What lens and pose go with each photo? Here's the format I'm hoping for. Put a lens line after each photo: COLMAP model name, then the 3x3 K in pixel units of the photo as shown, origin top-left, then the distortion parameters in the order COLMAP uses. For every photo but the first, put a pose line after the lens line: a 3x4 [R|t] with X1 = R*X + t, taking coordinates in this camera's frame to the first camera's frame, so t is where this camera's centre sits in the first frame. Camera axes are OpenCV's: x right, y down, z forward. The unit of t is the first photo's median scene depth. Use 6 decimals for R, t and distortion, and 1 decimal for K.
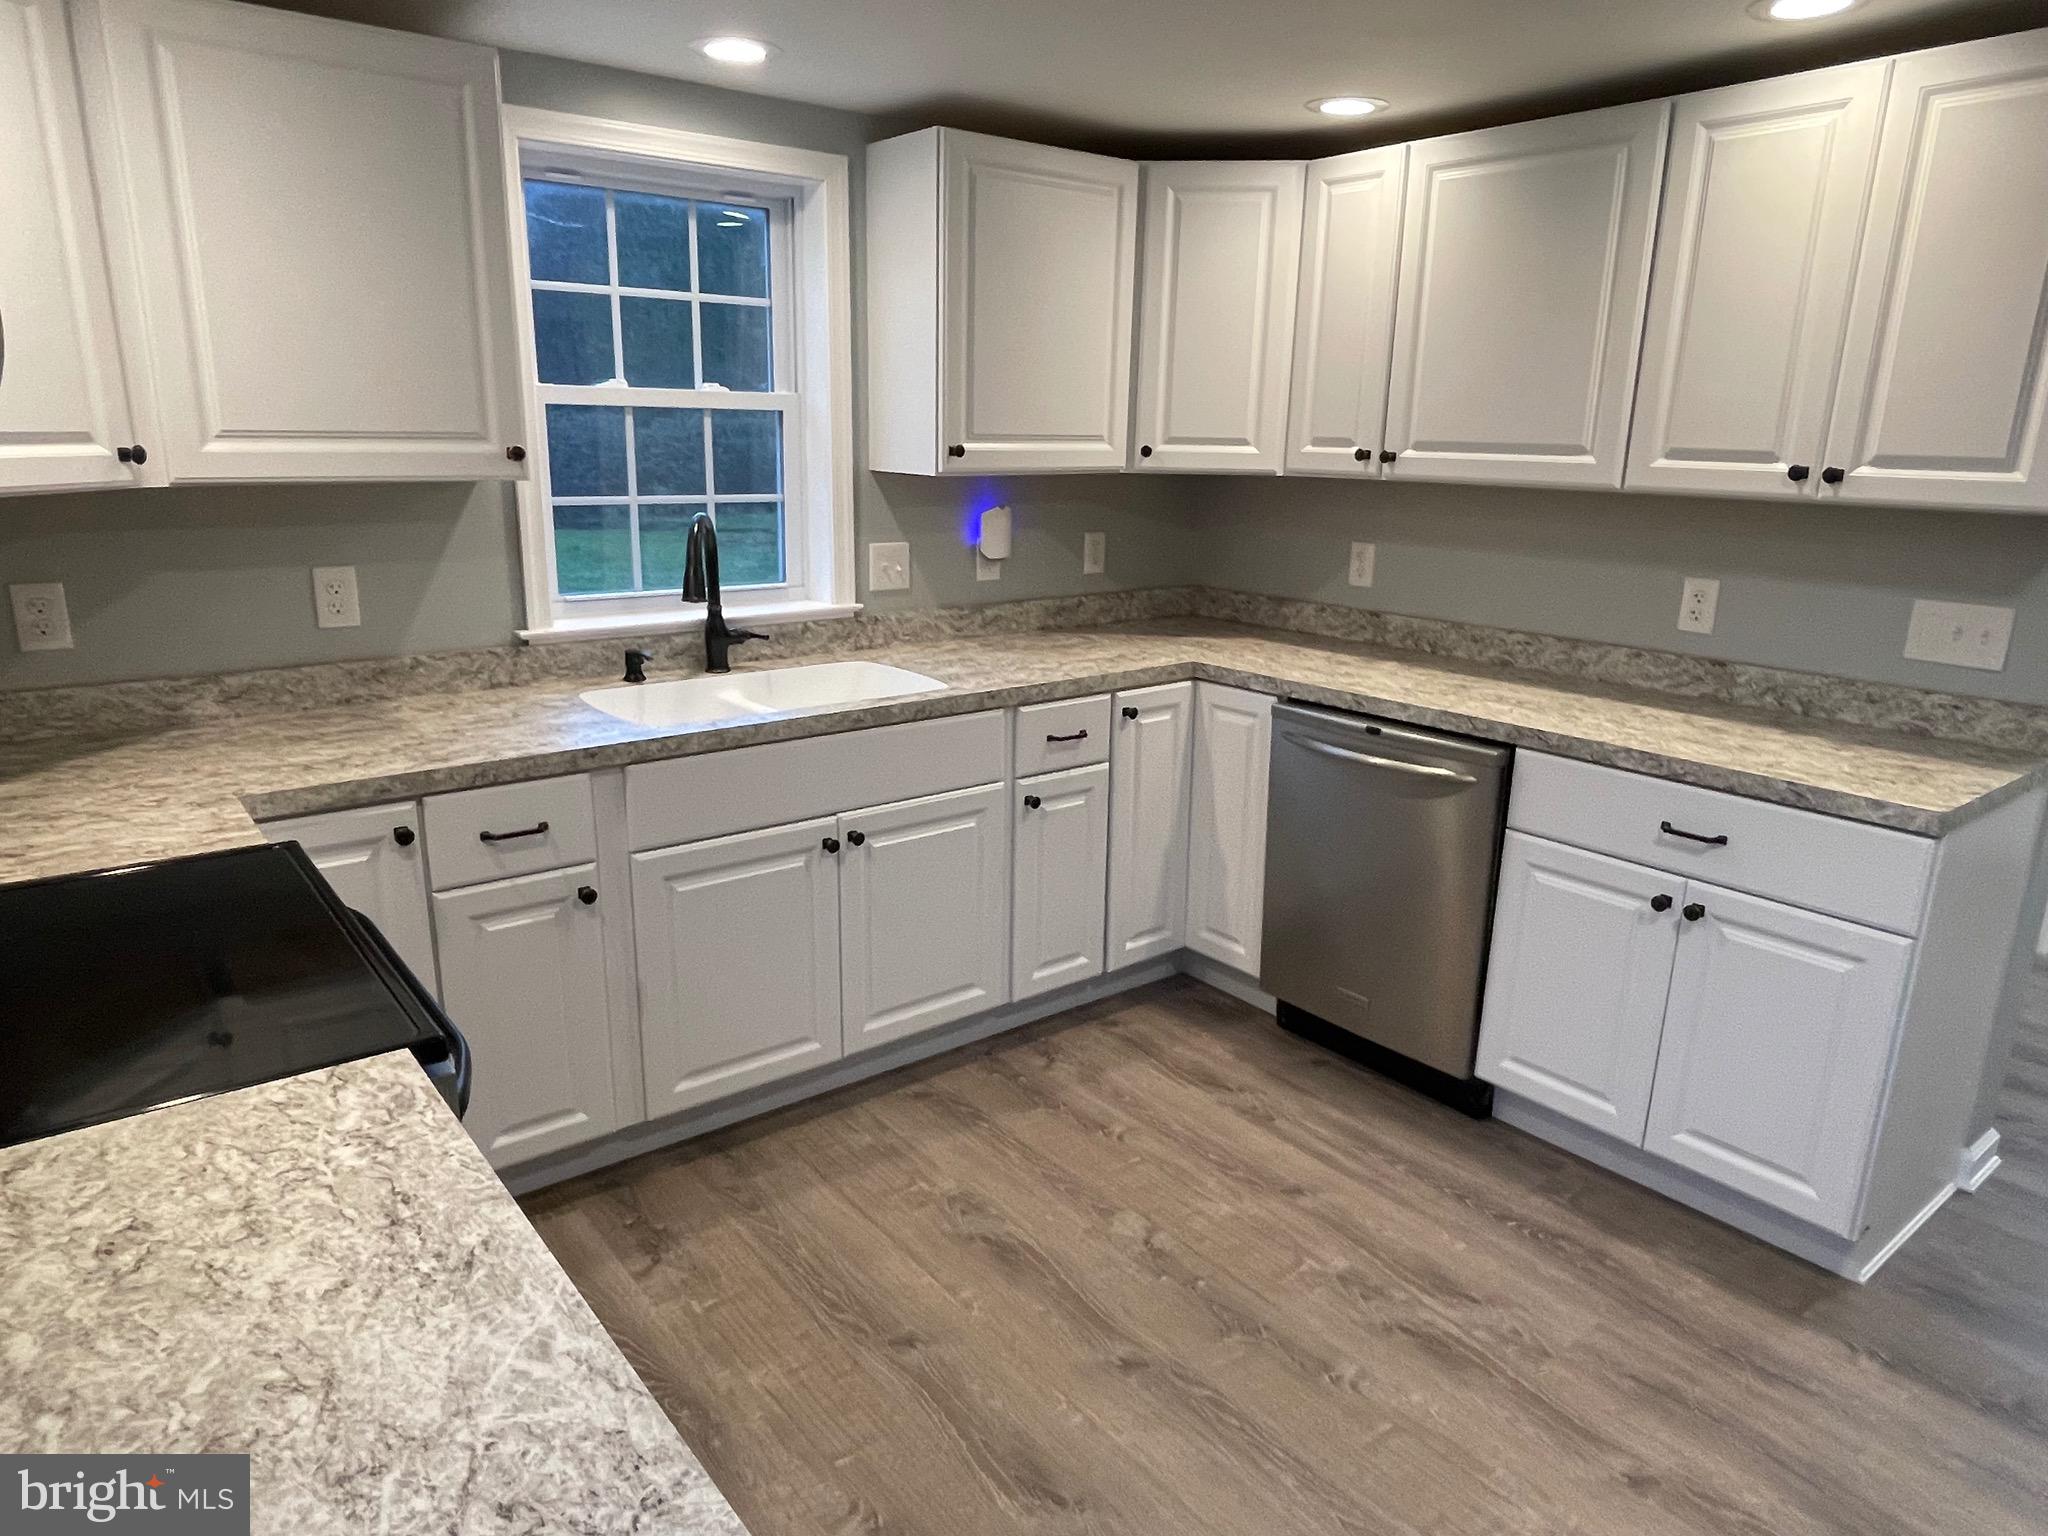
lens RADIAL K [[1288.7, 0, 1026.9], [0, 1288.7, 770.9], [0, 0, 1]] dist [0.019339, -0.034812]
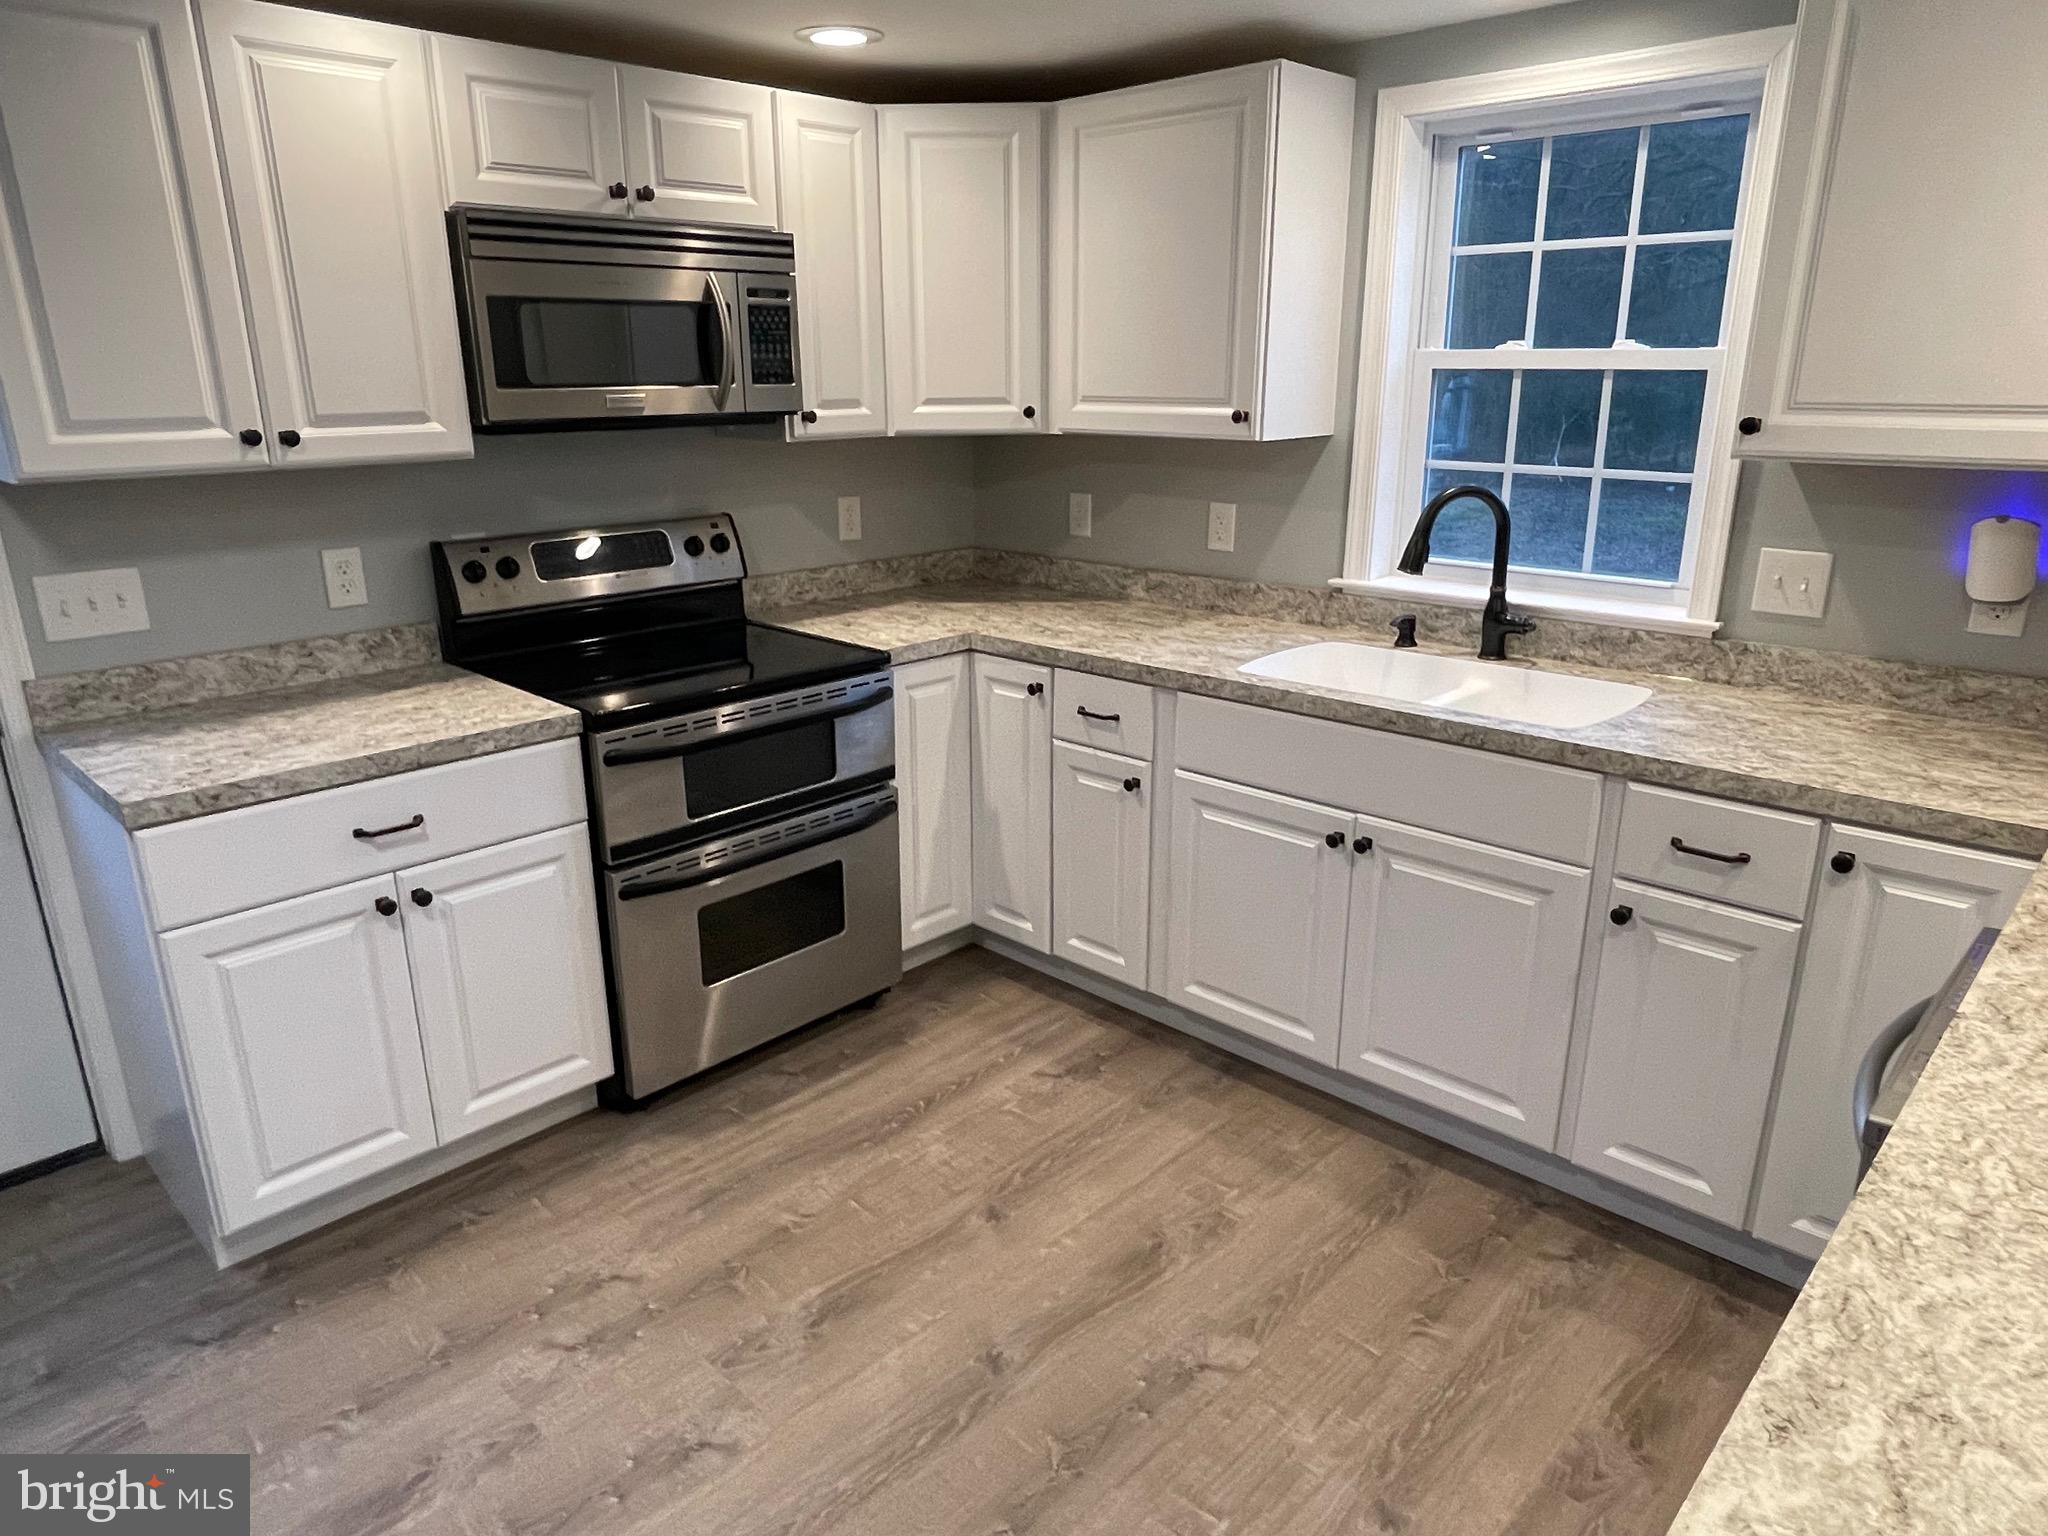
lens RADIAL K [[1288.7, 0, 1026.9], [0, 1288.7, 770.9], [0, 0, 1]] dist [0.019339, -0.034812]
pose [[0.136914, 0.278936, -0.950499, 0.630343], [-0.247275, 0.938783, 0.239879, -0.144306], [0.959223, 0.202192, 0.197507, 0.527258]]
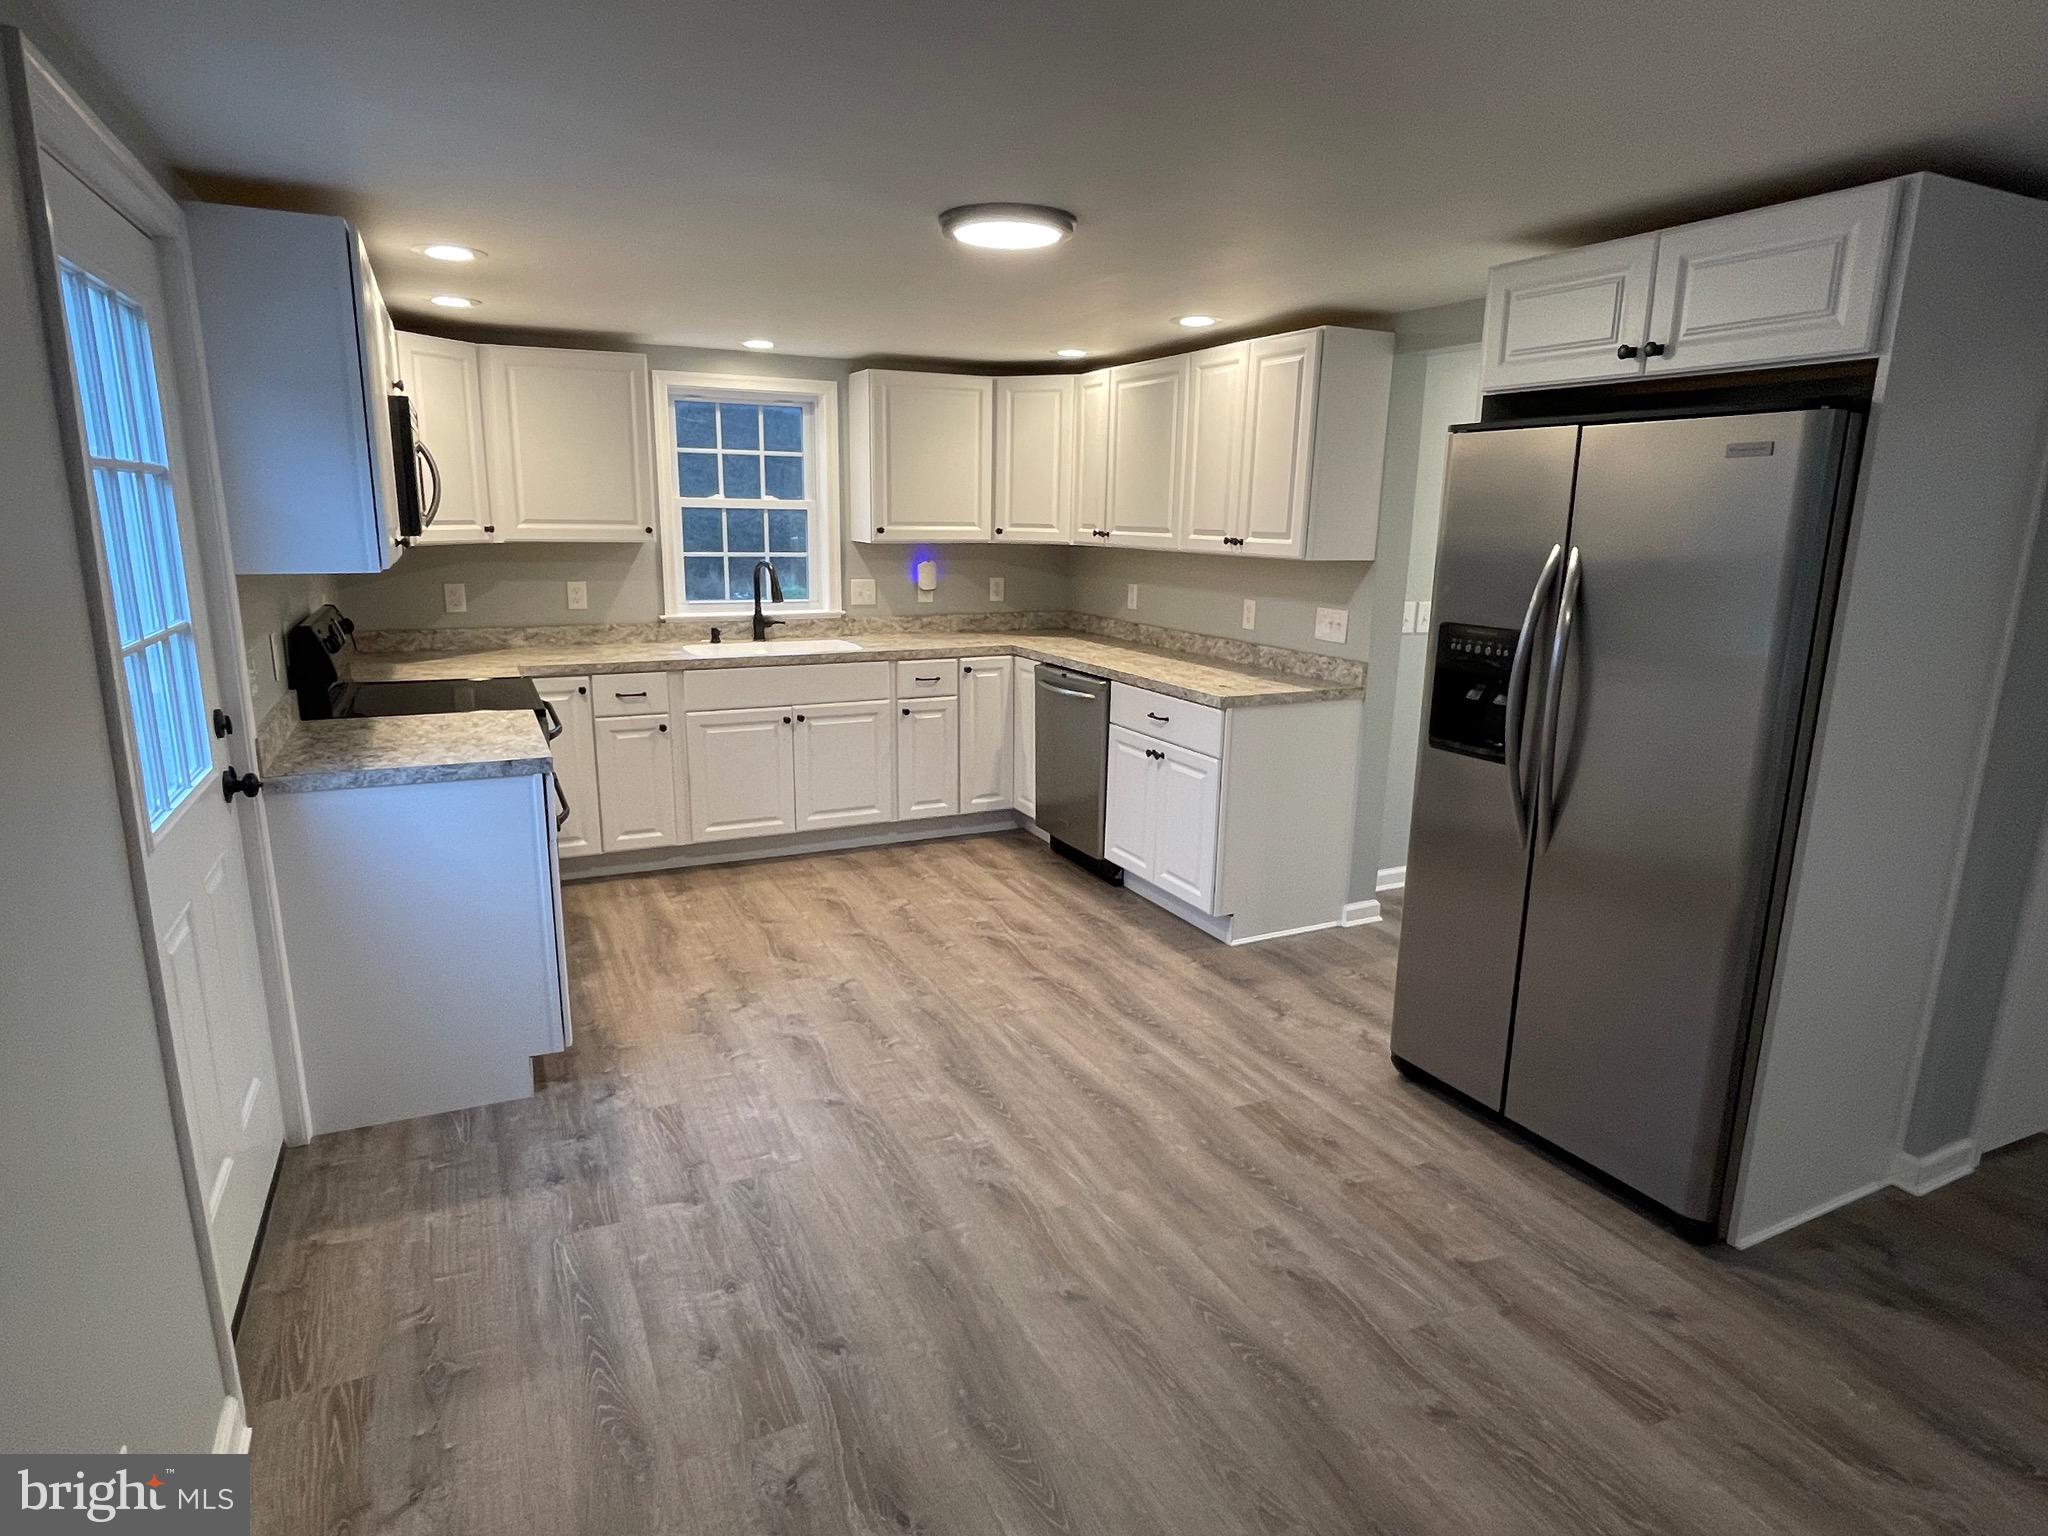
lens RADIAL K [[1133.9, 0, 1019.1], [0, 1133.9, 778.0], [0, 0, 1]] dist [0.001214, -0.000510]
pose [[0.976495, 0.048026, -0.210120, 0.531769], [-0.055024, 0.998104, -0.027584, 0.160705], [0.208397, 0.038498, 0.977286, -0.612586]]
